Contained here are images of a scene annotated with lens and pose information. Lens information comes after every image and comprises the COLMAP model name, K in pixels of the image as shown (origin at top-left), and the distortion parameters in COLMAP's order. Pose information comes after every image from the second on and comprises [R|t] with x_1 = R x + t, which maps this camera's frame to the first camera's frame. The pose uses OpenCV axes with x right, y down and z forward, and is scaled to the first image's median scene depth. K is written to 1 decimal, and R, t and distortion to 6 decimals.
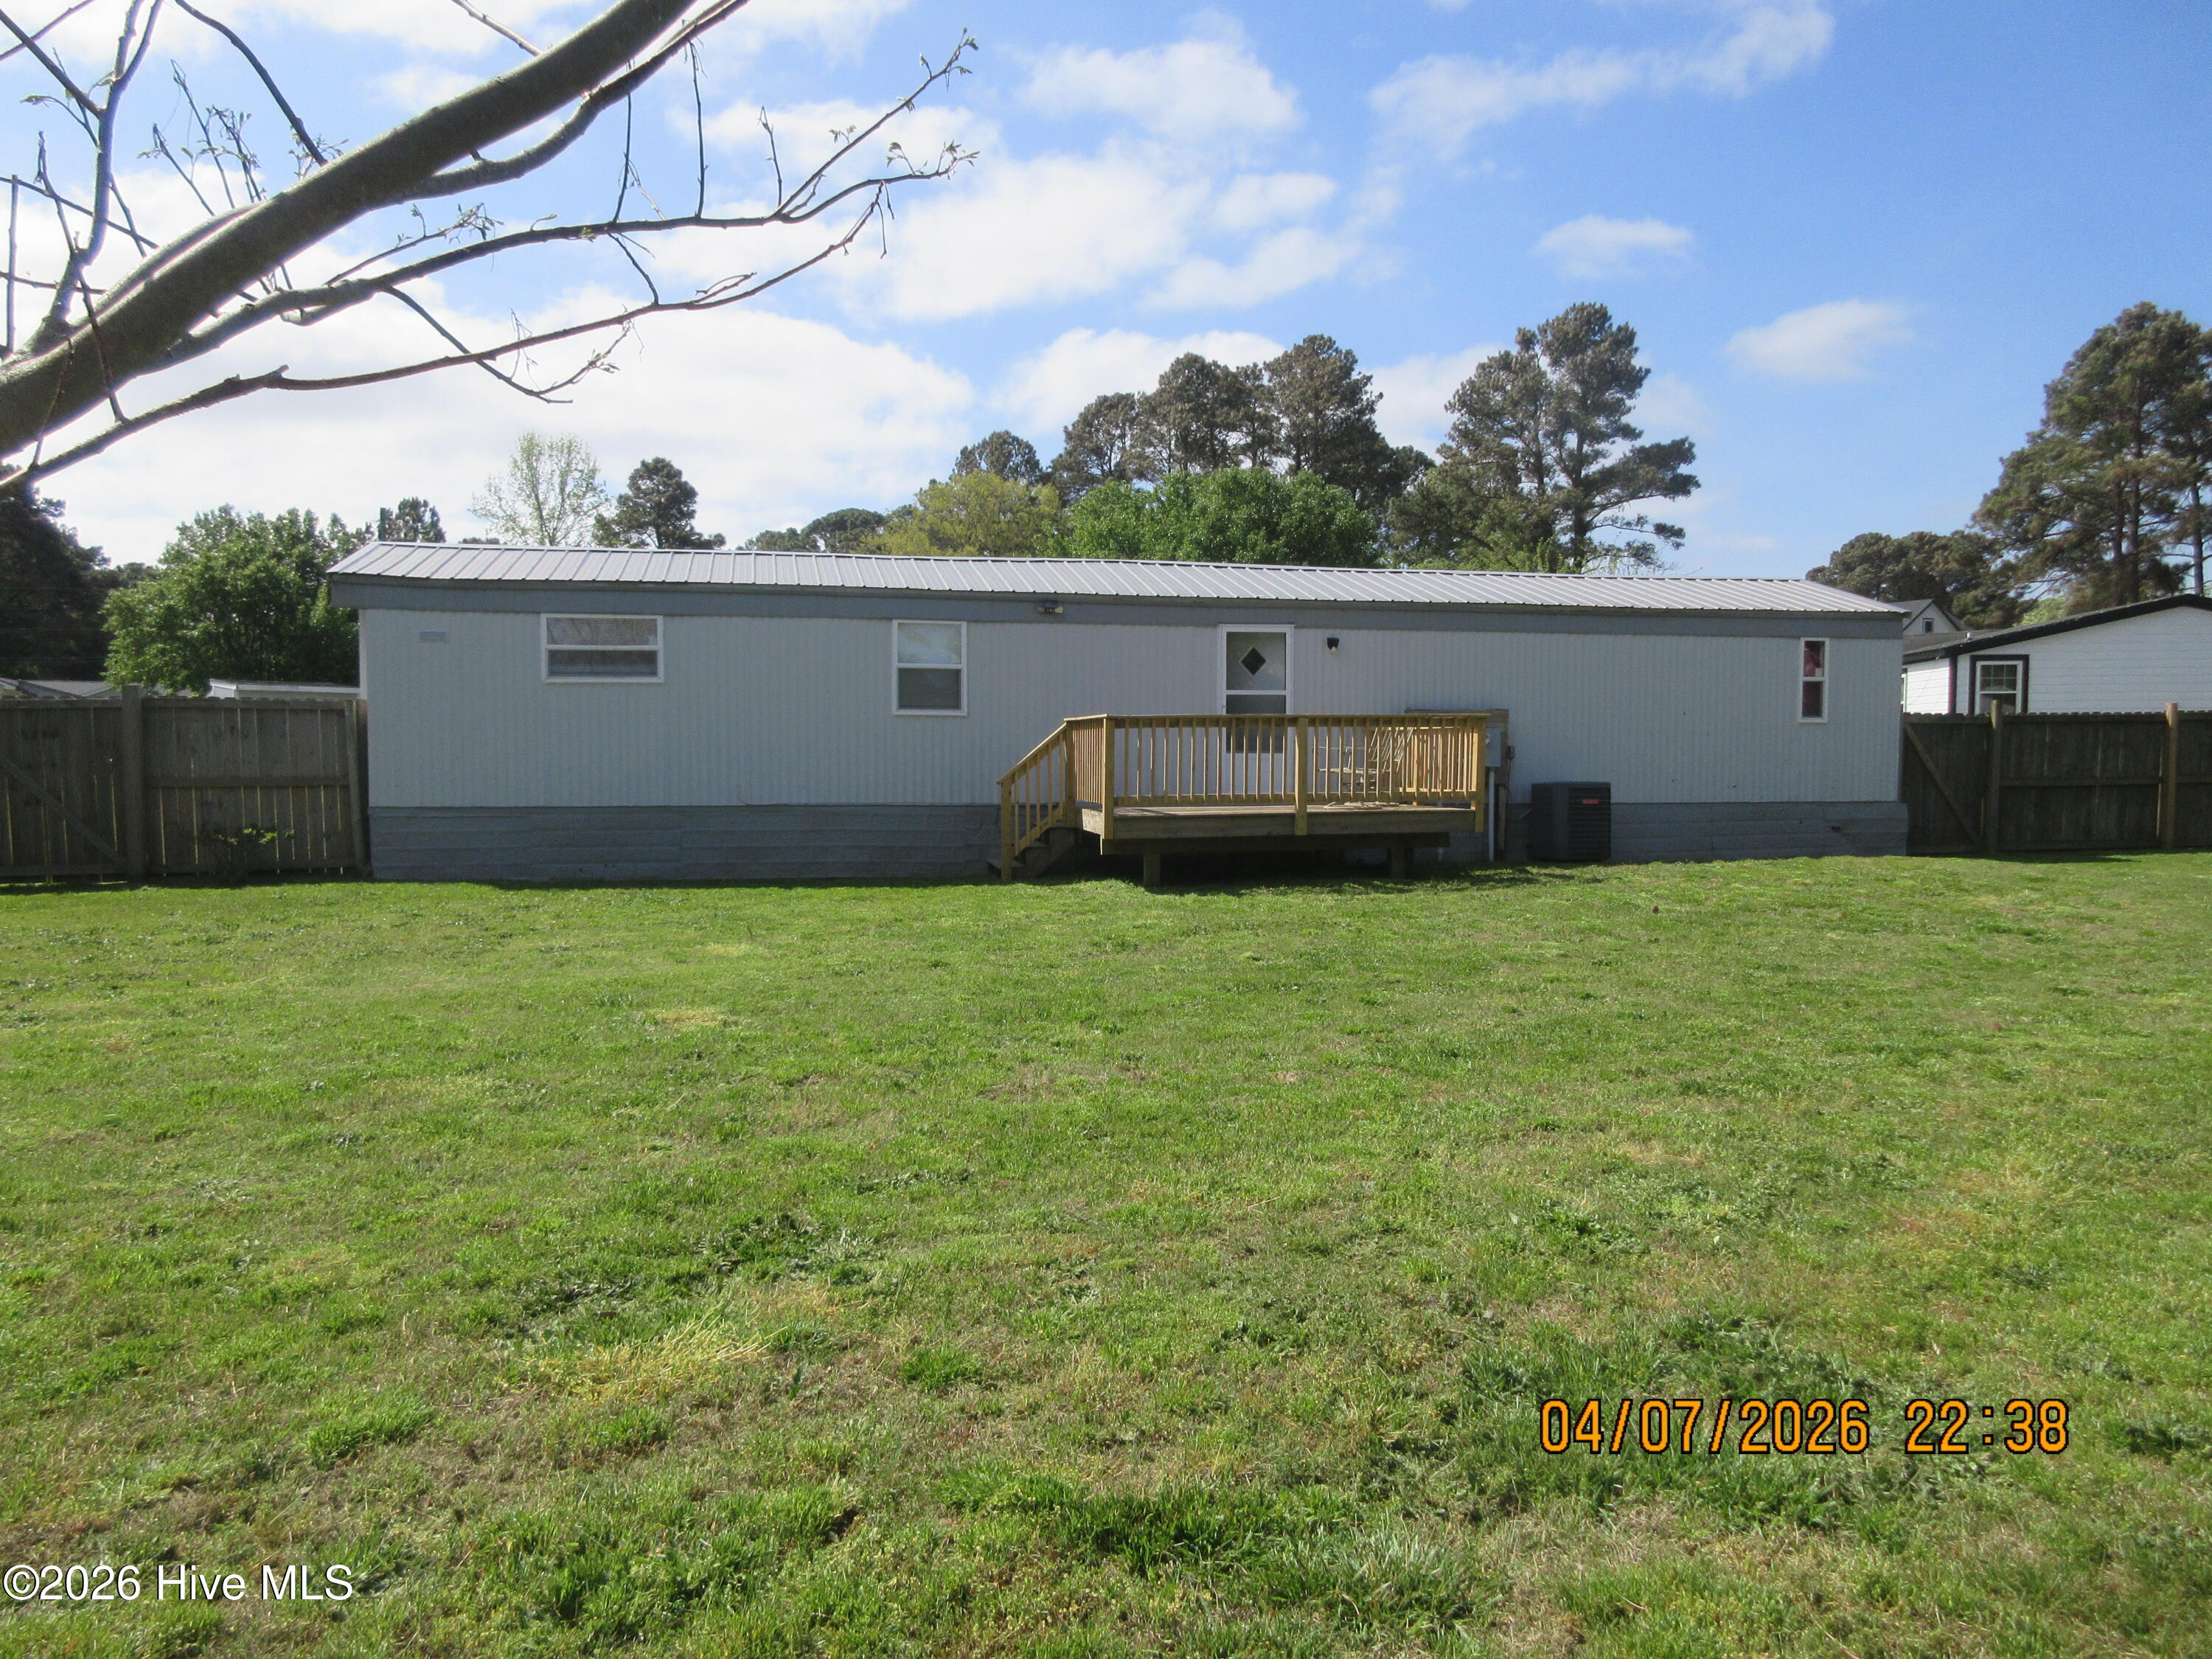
lens RADIAL K [[1712.3, 0, 1106.0], [0, 1712.3, 829.5], [0, 0, 1]] dist [0.053530, -0.063213]
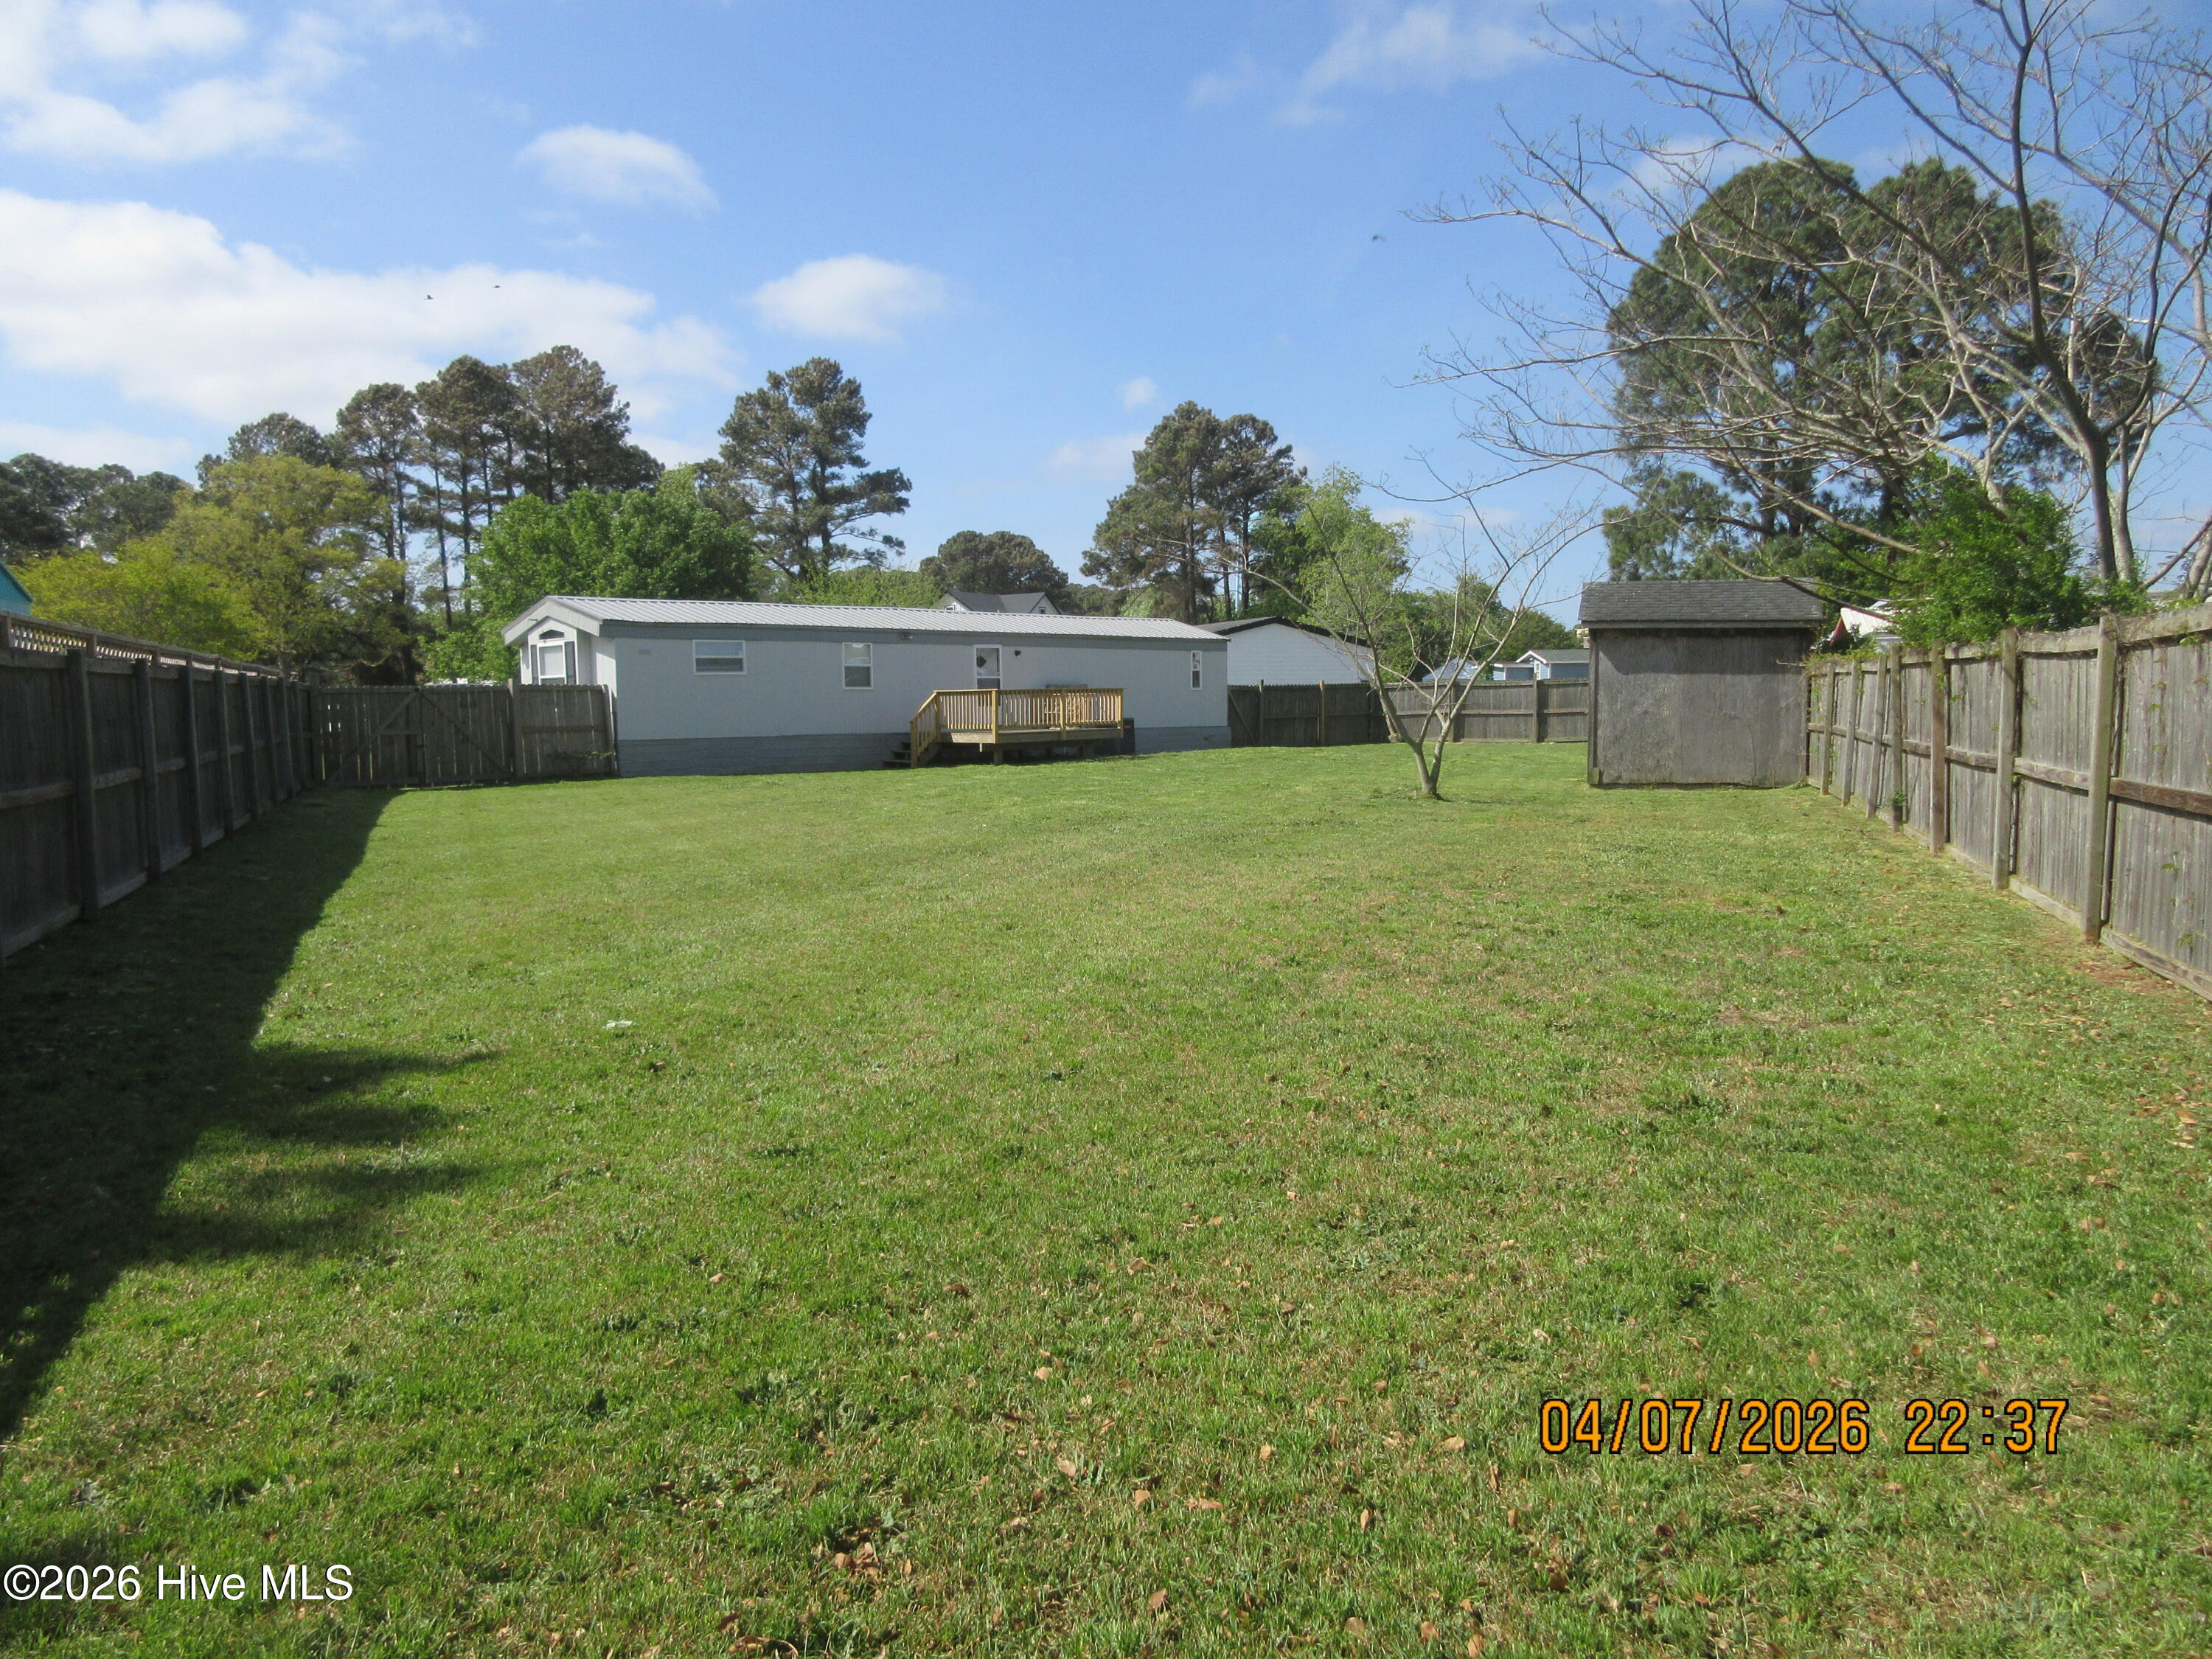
lens RADIAL K [[1712.3, 0, 1106.0], [0, 1712.3, 829.5], [0, 0, 1]] dist [0.053530, -0.063213]
pose [[0.857513, -0.048726, 0.512149, -0.219384], [0.036527, 0.998759, 0.033863, 0.009805], [-0.513163, -0.010331, 0.858229, -0.216976]]
